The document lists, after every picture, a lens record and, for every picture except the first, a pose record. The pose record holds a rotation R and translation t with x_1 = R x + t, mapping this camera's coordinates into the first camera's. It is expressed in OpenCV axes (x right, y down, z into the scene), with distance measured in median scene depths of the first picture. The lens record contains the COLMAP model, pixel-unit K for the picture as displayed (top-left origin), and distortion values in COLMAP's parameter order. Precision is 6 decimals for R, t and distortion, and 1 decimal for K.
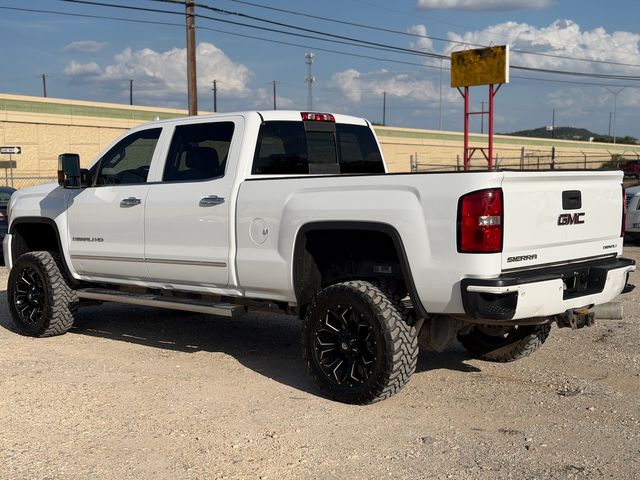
lens RADIAL K [[892.7, 0, 312.6], [0, 892.7, 217.0], [0, 0, 1]] dist [0.120394, 0.000000]
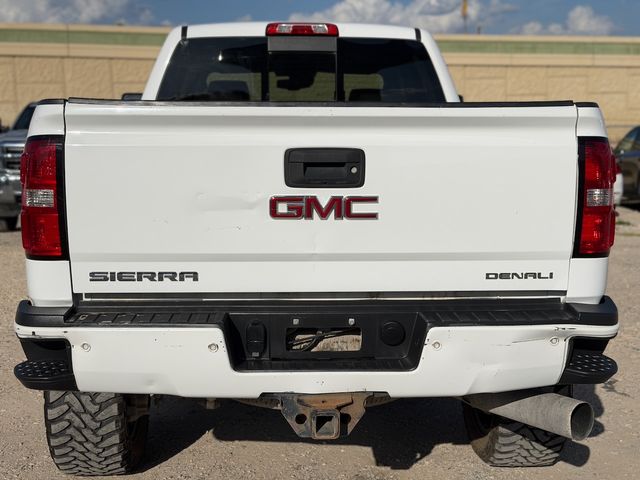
lens RADIAL K [[892.7, 0, 316.6], [0, 892.7, 236.3], [0, 0, 1]] dist [0.120394, 0.000000]
pose [[0.711059, 0.091985, -0.697090, 0.612905], [-0.040227, 0.995104, 0.090277, -0.024837], [0.701981, -0.036150, 0.711278, 0.663770]]
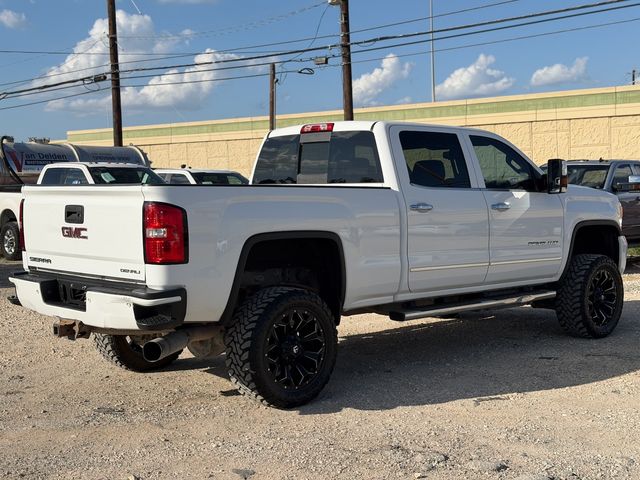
lens RADIAL K [[892.7, 0, 313.3], [0, 892.7, 238.2], [0, 0, 1]] dist [0.120394, 0.000000]
pose [[-0.084758, 0.068704, -0.994030, 1.277631], [-0.036901, 0.996719, 0.072037, -0.074827], [0.995718, 0.042786, -0.081945, 1.354109]]
